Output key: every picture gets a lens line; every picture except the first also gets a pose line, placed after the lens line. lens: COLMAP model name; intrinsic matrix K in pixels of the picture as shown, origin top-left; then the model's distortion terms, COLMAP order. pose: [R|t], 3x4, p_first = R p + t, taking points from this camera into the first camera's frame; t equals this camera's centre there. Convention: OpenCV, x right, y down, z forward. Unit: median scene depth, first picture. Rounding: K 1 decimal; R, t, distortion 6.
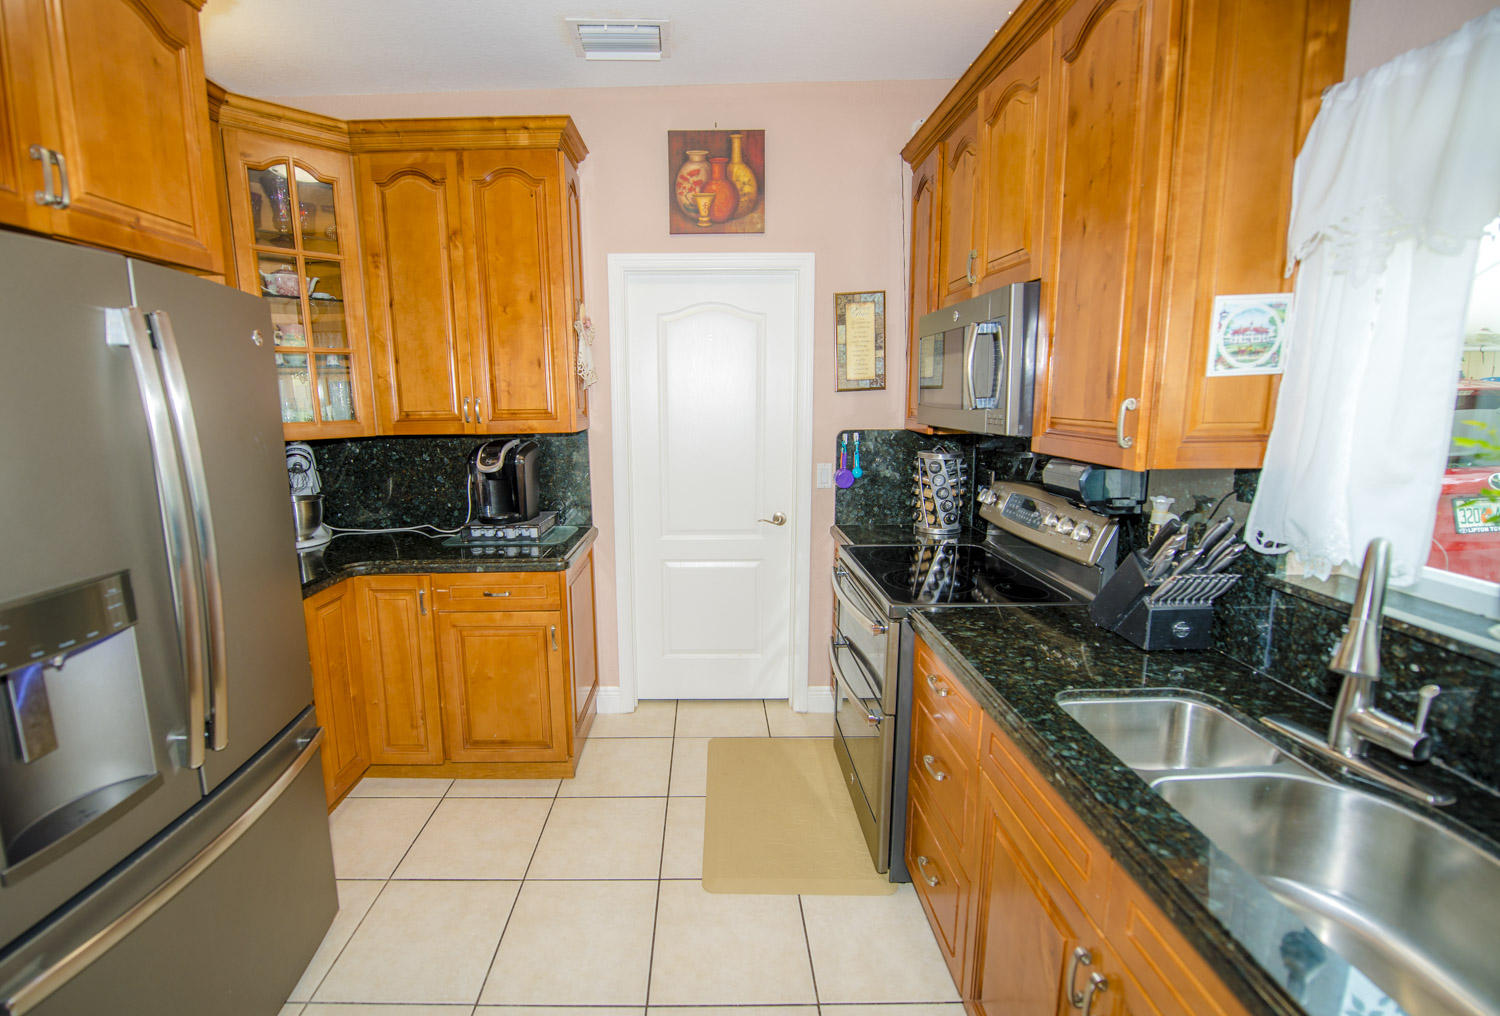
lens RADIAL K [[648.0, 0, 708.0], [0, 648.0, 496.1], [0, 0, 1]] dist [-0.002531, -0.000750]
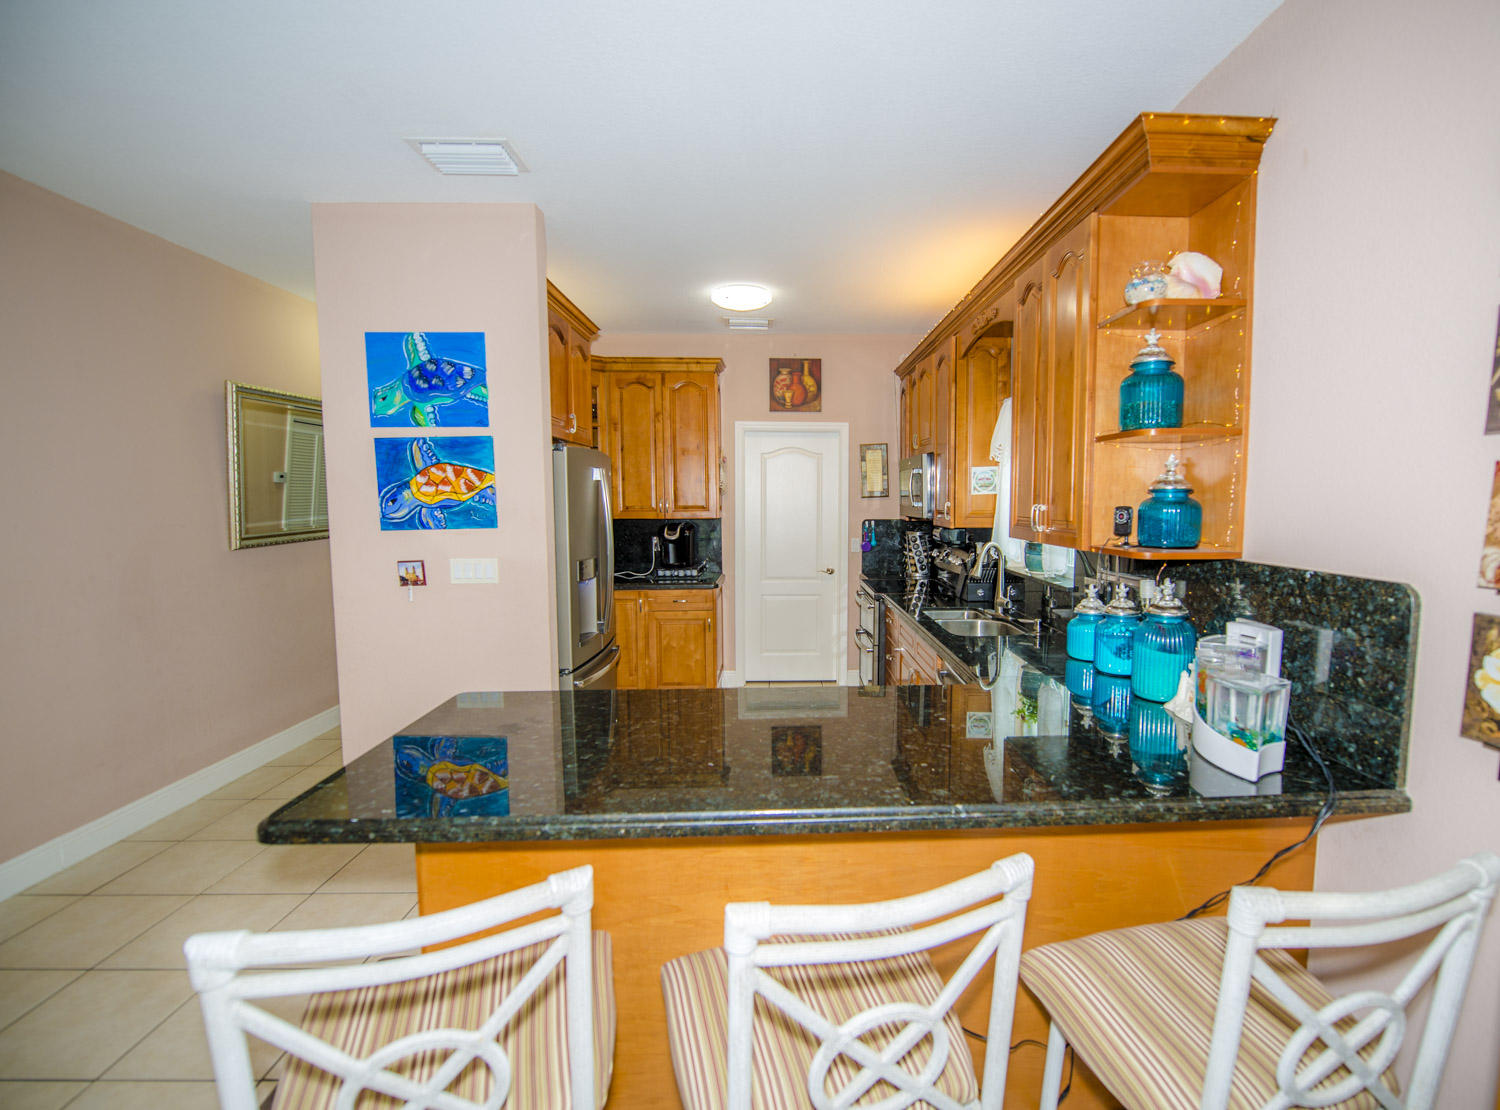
lens RADIAL K [[672.7, 0, 806.6], [0, 672.7, 547.0], [0, 0, 1]] dist [-0.001141, 0.000017]
pose [[0.998993, 0.006929, 0.044324, -0.037090], [-0.003228, 0.996542, -0.083032, 0.137641], [-0.044746, 0.082805, 0.995561, -0.889241]]
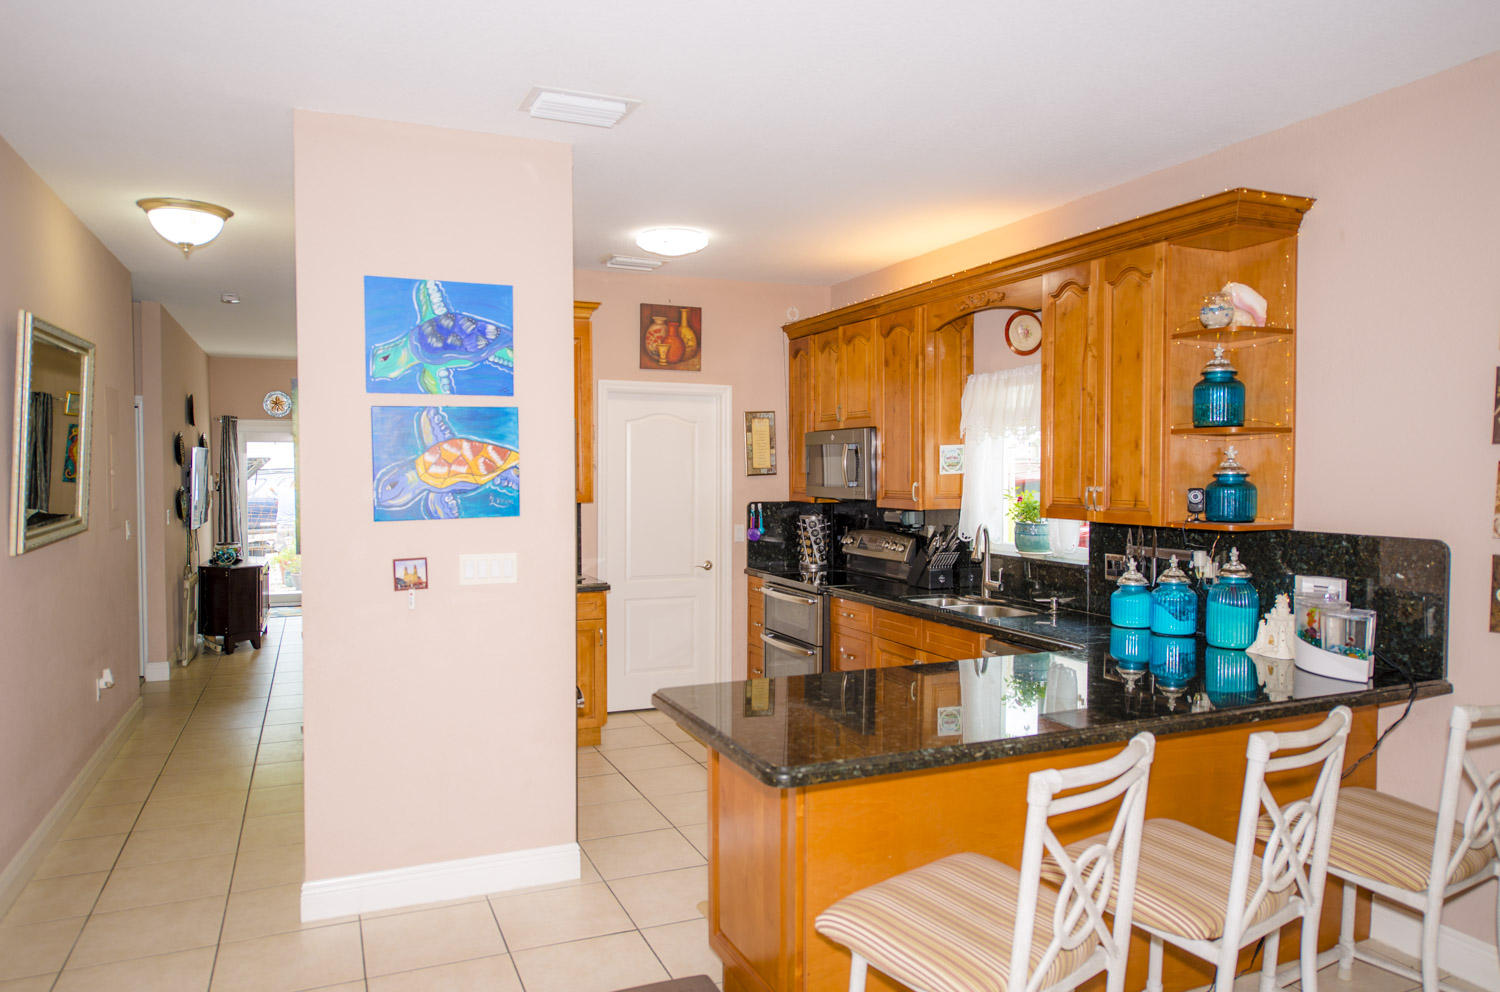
lens RADIAL K [[995.5, 0, 750.0], [0, 995.5, 496.0], [0, 0, 1]] dist [0.036743, -0.001017]
pose [[0.916514, 0.000808, 0.400001, -0.758301], [0.051545, 0.991422, -0.120109, 0.170540], [-0.396667, 0.130699, 0.908610, -1.148020]]
